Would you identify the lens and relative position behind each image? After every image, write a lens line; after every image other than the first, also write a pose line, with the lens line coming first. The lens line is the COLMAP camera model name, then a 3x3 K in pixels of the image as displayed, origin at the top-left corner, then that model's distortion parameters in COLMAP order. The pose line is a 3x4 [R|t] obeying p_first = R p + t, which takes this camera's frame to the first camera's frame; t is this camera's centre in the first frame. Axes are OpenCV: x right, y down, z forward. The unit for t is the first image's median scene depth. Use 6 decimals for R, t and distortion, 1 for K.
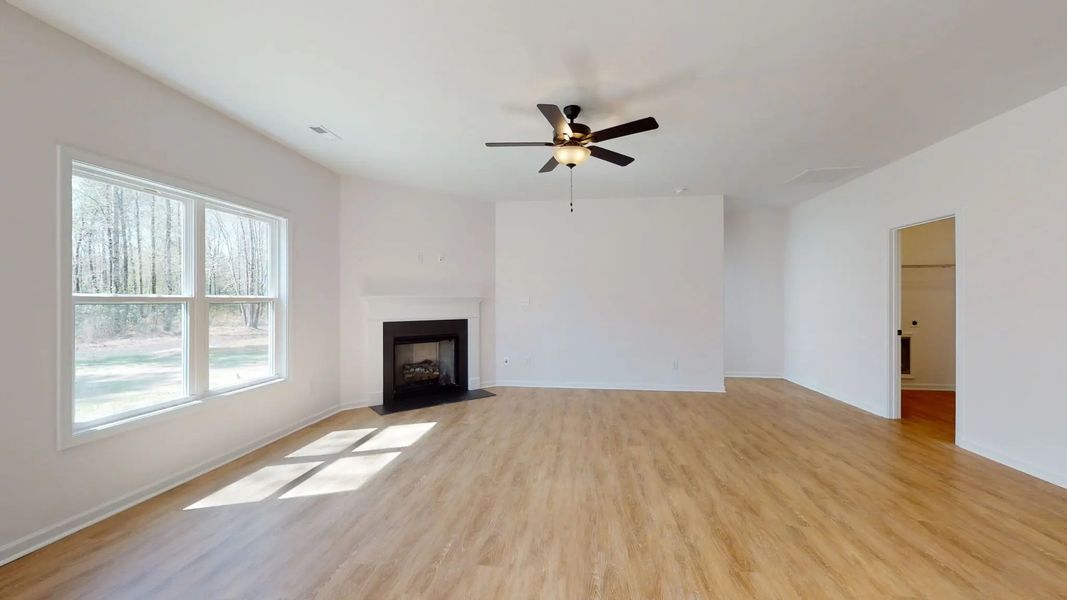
lens RADIAL K [[392.6, 0, 535.0], [0, 392.6, 300.9], [0, 0, 1]] dist [0.001004, -0.000070]
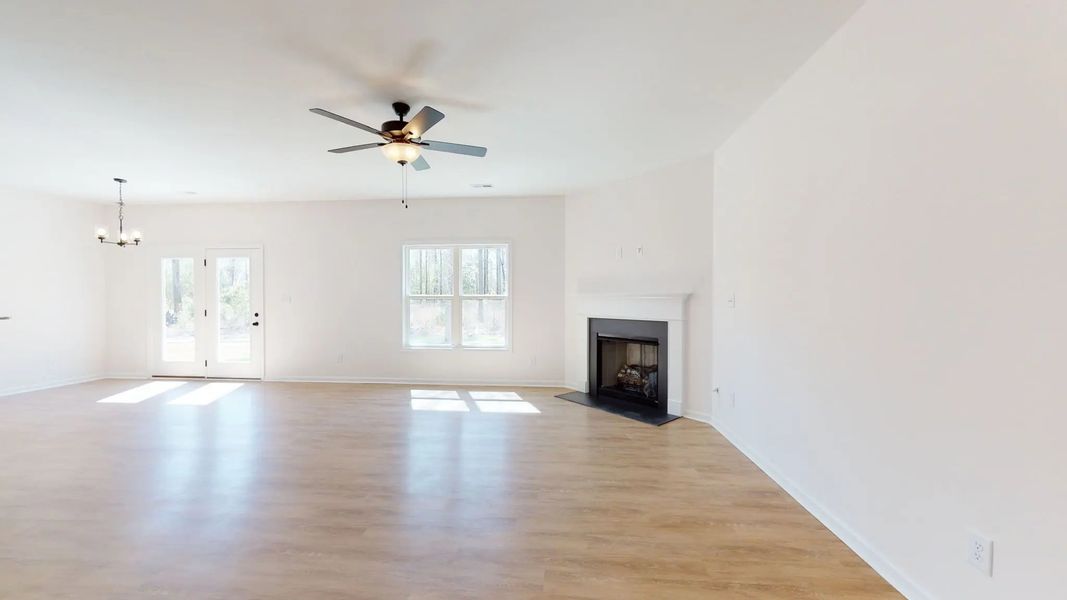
lens RADIAL K [[392.6, 0, 535.0], [0, 392.6, 300.9], [0, 0, 1]] dist [0.001004, -0.000070]
pose [[0.037928, 0.005870, -0.999263, 0.692488], [-0.002766, 0.999980, 0.005769, 0.001869], [0.999277, 0.002545, 0.037944, 0.812796]]
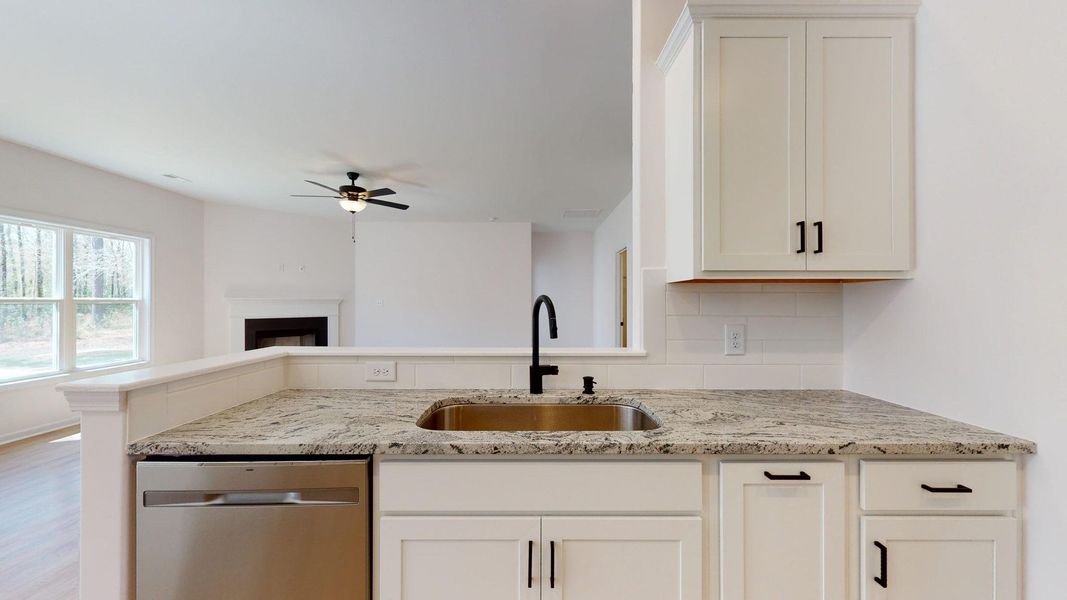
lens RADIAL K [[392.6, 0, 535.0], [0, 392.6, 300.9], [0, 0, 1]] dist [0.001004, -0.000070]
pose [[0.991734, 0.001198, 0.128307, 0.367273], [-0.000751, 0.999993, -0.003527, -0.000307], [-0.128310, 0.003402, 0.991728, -0.357416]]
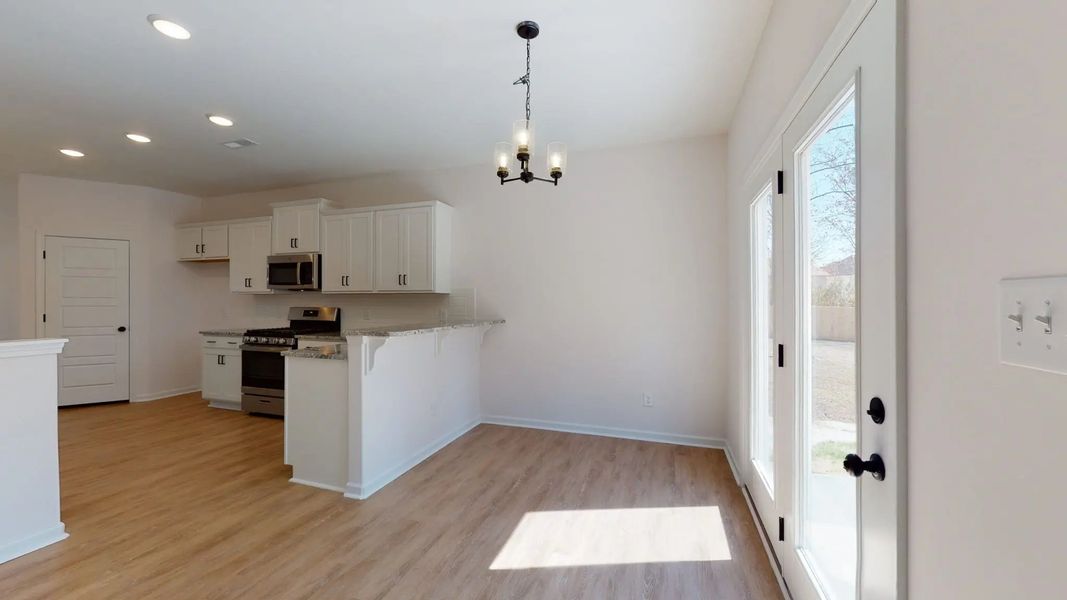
lens RADIAL K [[392.6, 0, 535.0], [0, 392.6, 300.9], [0, 0, 1]] dist [0.001004, -0.000070]
pose [[-0.979323, -0.001447, 0.202298, -0.443526], [-0.002031, 0.999994, -0.002678, 0.001247], [-0.202293, -0.003034, -0.979320, 0.211775]]
